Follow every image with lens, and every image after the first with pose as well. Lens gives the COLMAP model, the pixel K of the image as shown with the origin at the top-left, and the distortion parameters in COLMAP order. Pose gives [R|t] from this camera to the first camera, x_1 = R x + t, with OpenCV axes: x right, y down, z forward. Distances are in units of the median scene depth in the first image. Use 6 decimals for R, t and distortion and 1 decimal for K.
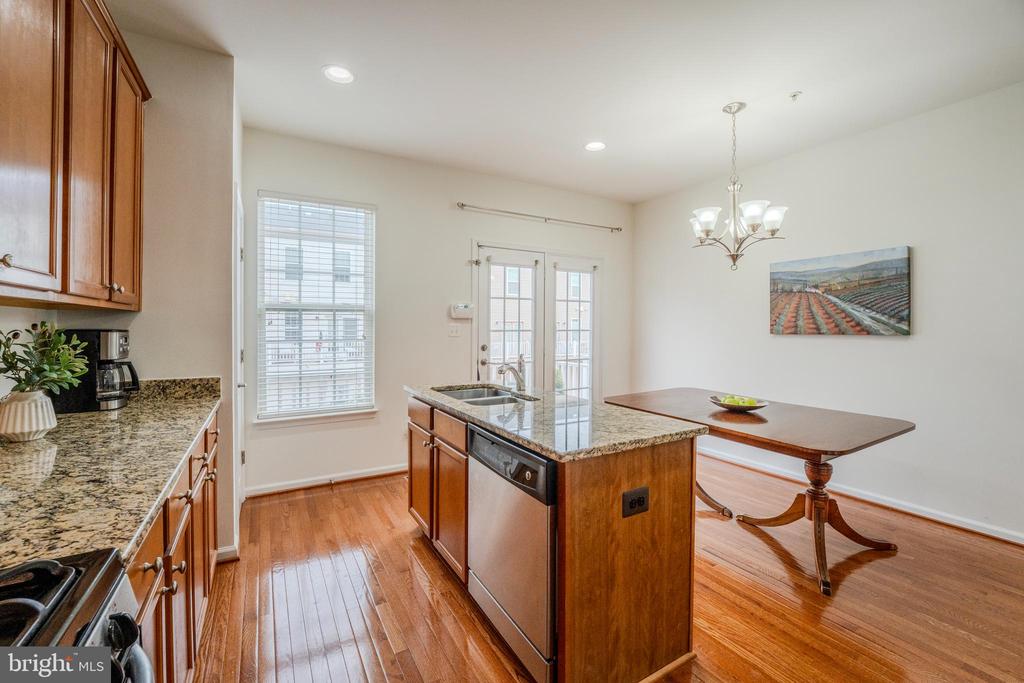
lens RADIAL K [[422.1, 0, 492.0], [0, 422.1, 332.7], [0, 0, 1]] dist [-0.020148, -0.000914]
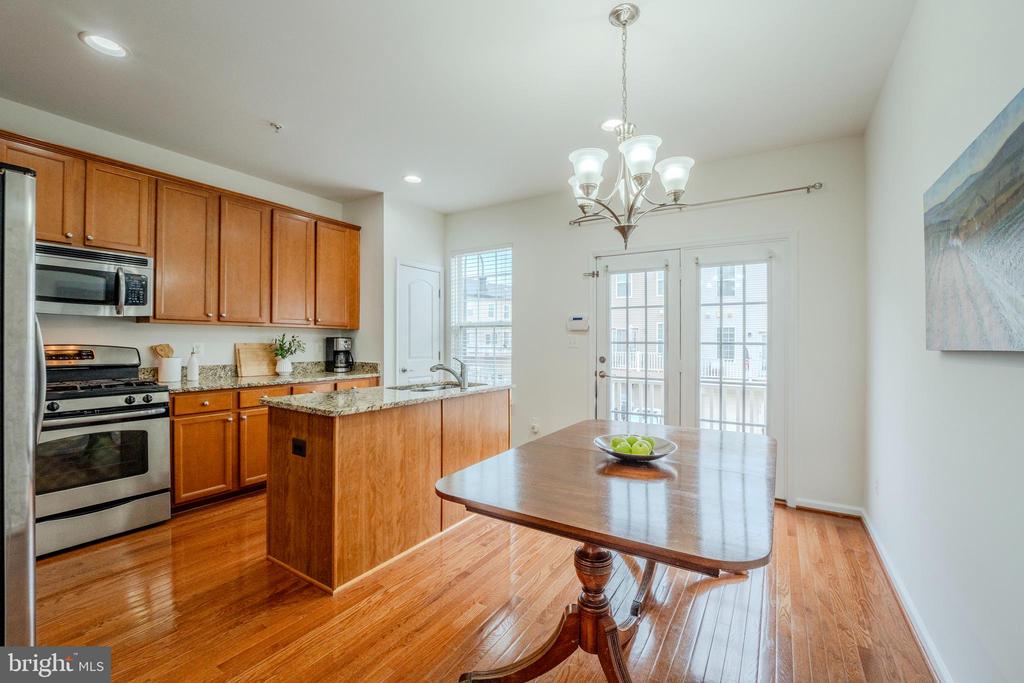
lens RADIAL K [[422.1, 0, 505.1], [0, 422.1, 343.5], [0, 0, 1]] dist [-0.020148, -0.000914]
pose [[0.473462, 0.006827, -0.880788, 0.963559], [-0.022855, 0.999728, -0.004537, 0.009638], [0.880518, 0.022279, 0.473489, 0.443693]]
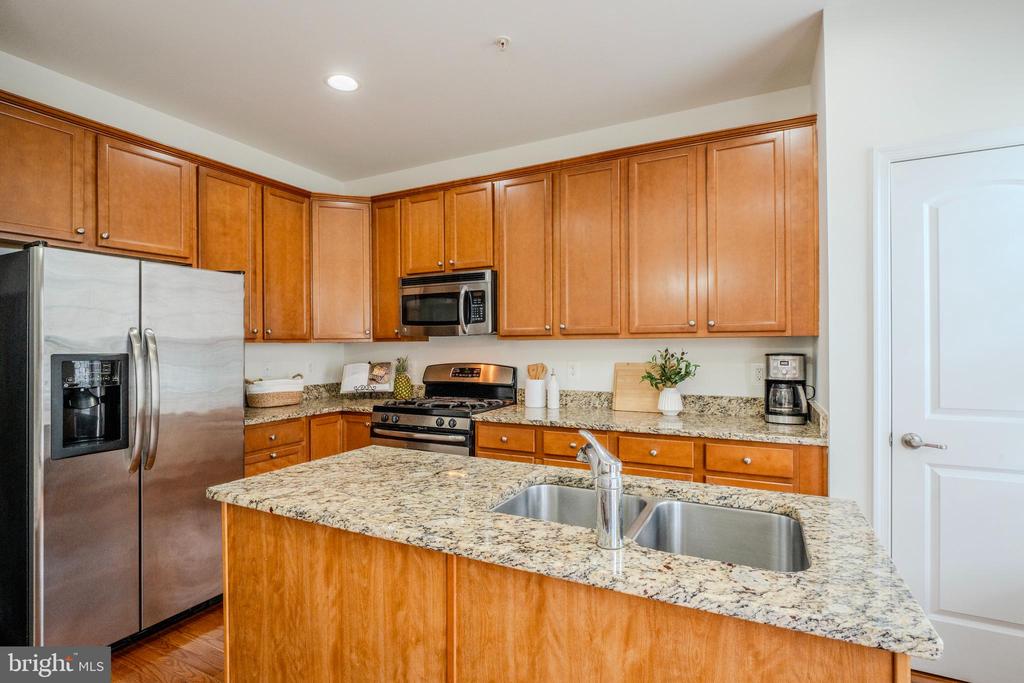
lens RADIAL K [[490.8, 0, 503.4], [0, 490.8, 347.3], [0, 0, 1]] dist [-0.013595, 0.000384]
pose [[-0.819419, -0.000146, -0.573194, 0.300403], [-0.007506, 0.999917, 0.010475, -0.021193], [0.573145, 0.012886, -0.819353, 1.048338]]
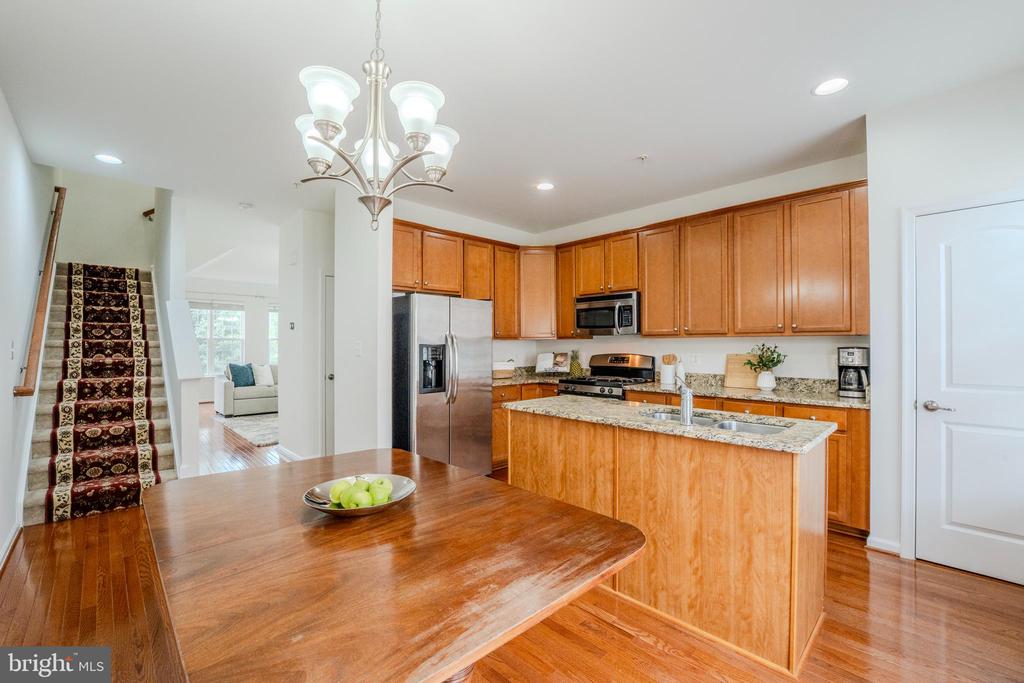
lens RADIAL K [[422.1, 0, 511.8], [0, 422.1, 341.9], [0, 0, 1]] dist [-0.020148, -0.000914]
pose [[-0.957431, -0.007086, -0.288575, 0.499364], [-0.008721, 0.999952, 0.004380, -0.014928], [0.288530, 0.006710, -0.957447, 1.362166]]
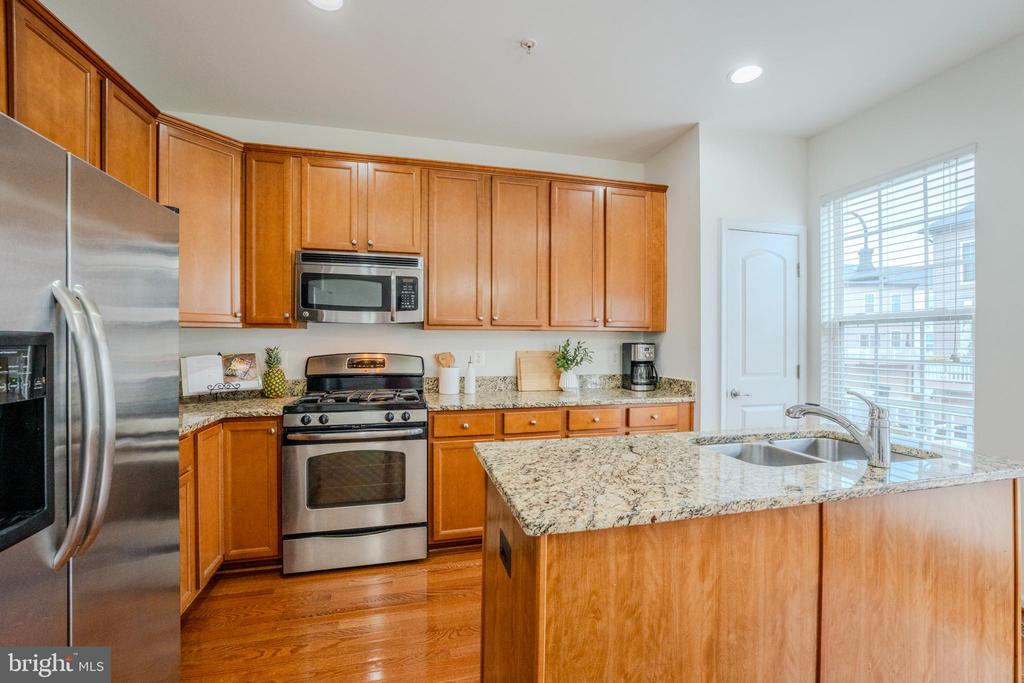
lens RADIAL K [[422.1, 0, 512.2], [0, 422.1, 347.9], [0, 0, 1]] dist [-0.020148, -0.000914]
pose [[-0.242016, 0.009909, -0.970222, 0.536191], [-0.020225, 0.999679, 0.015255, -0.002446], [0.970061, 0.023315, -0.241738, 0.572936]]
